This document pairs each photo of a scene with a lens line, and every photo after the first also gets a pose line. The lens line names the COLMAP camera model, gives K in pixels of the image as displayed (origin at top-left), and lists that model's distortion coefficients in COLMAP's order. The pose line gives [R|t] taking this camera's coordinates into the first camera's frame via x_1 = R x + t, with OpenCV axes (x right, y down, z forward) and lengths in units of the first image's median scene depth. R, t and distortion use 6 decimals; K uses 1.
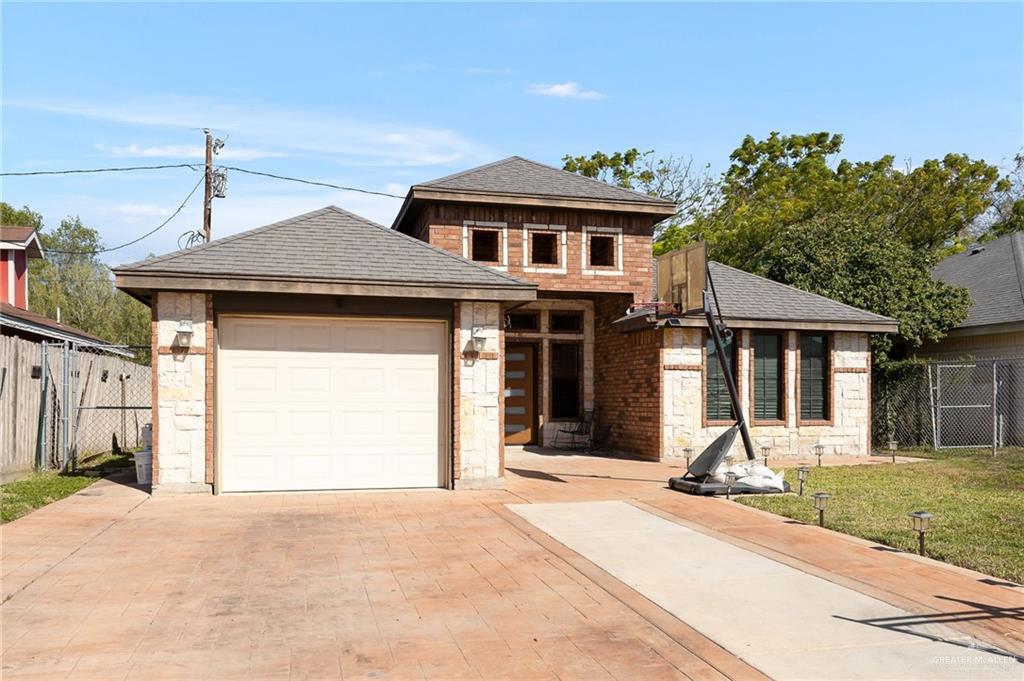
lens RADIAL K [[779.1, 0, 492.9], [0, 779.1, 393.0], [0, 0, 1]] dist [-0.005883, -0.001485]
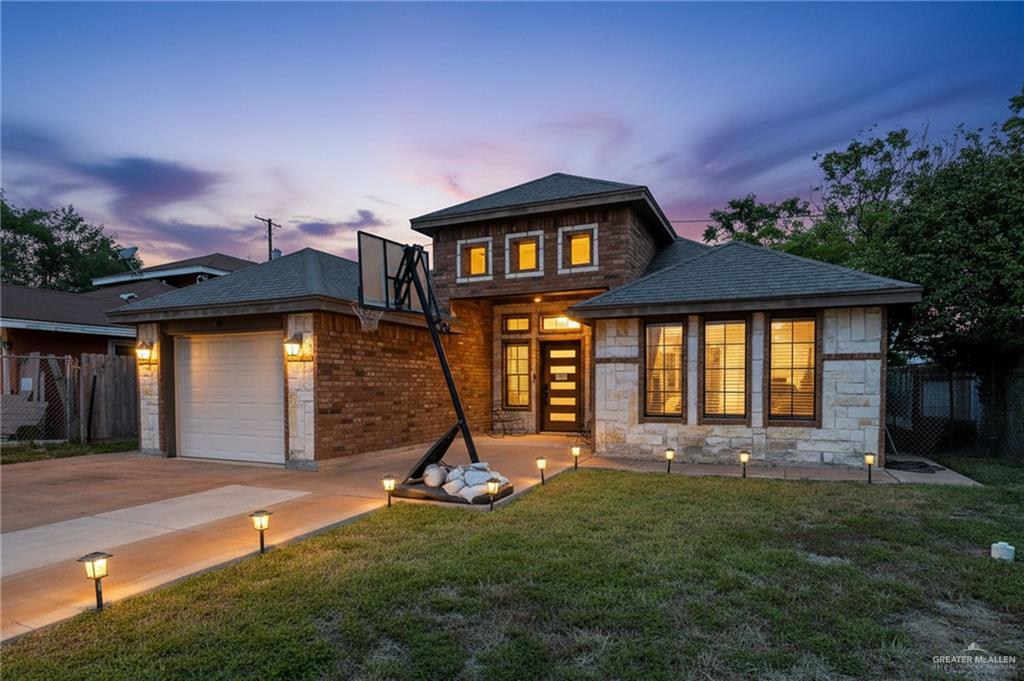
lens RADIAL K [[560.8, 0, 514.4], [0, 560.8, 402.4], [0, 0, 1]] dist [0.000431, 0.000006]
pose [[0.795638, 0.016451, -0.605549, 0.542801], [0.006749, 0.999328, 0.036018, -0.006512], [0.605735, -0.032744, 0.794993, 0.361981]]
